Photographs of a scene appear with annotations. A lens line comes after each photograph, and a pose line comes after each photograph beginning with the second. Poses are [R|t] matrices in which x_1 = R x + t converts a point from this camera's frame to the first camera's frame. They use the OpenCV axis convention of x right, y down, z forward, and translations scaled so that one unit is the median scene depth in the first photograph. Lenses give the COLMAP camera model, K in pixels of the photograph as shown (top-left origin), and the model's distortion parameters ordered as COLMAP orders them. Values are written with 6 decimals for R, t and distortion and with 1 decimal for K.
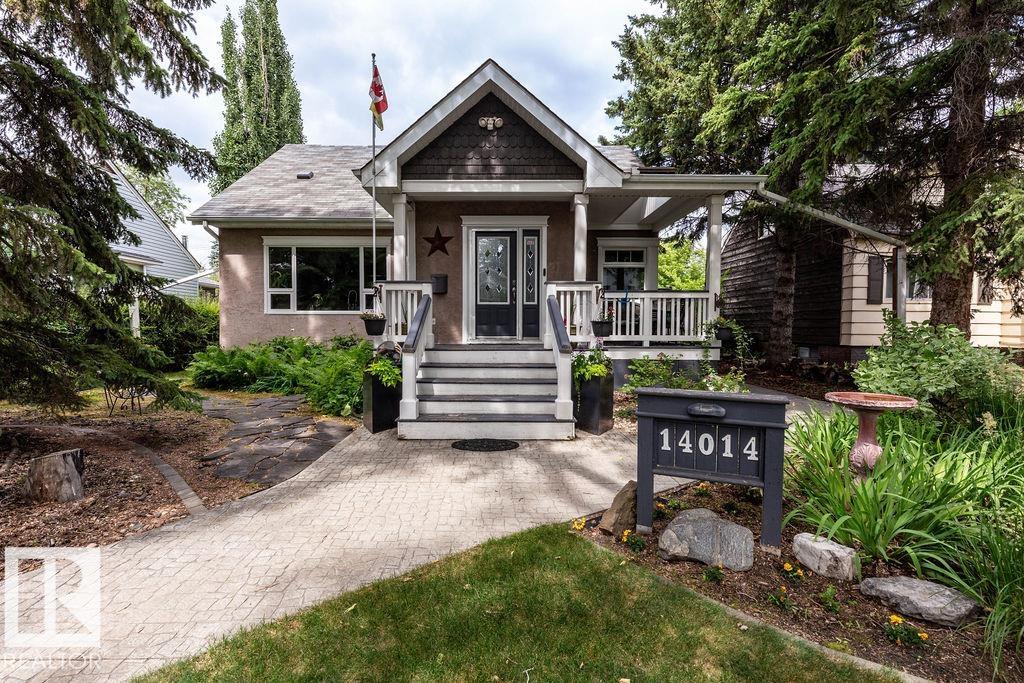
lens RADIAL K [[469.8, 0, 509.7], [0, 469.8, 346.4], [0, 0, 1]] dist [0.001574, 0.000697]
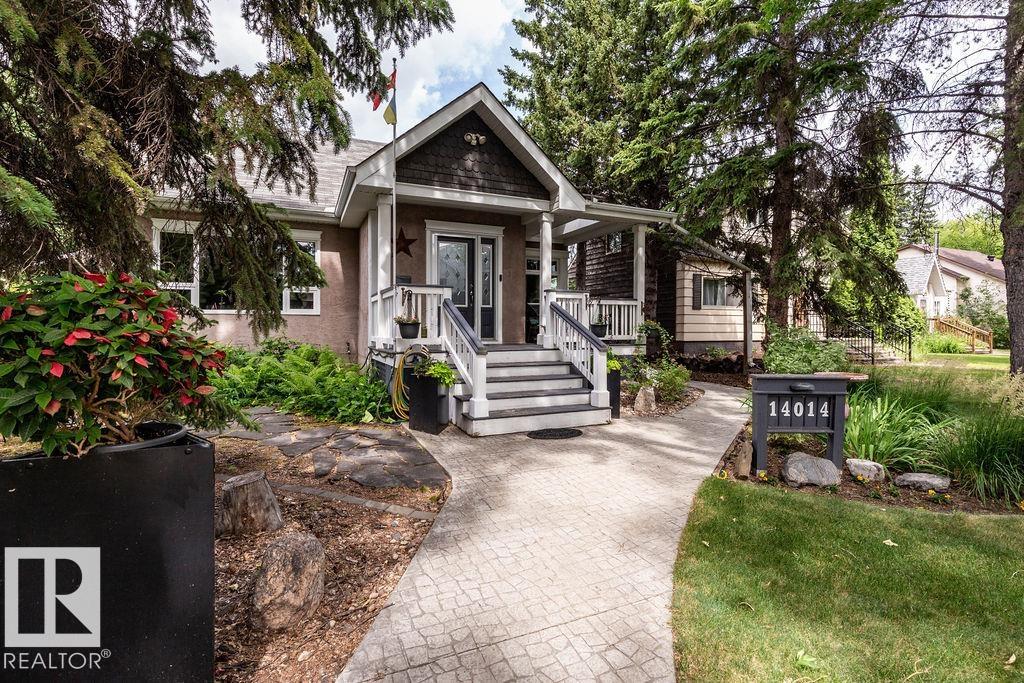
lens RADIAL K [[469.8, 0, 521.1], [0, 469.8, 332.1], [0, 0, 1]] dist [0.001574, 0.000697]
pose [[0.910787, -0.005679, 0.412838, -0.502921], [0.016464, 0.999610, -0.022571, -0.011036], [-0.412549, 0.027354, 0.910525, -0.011578]]
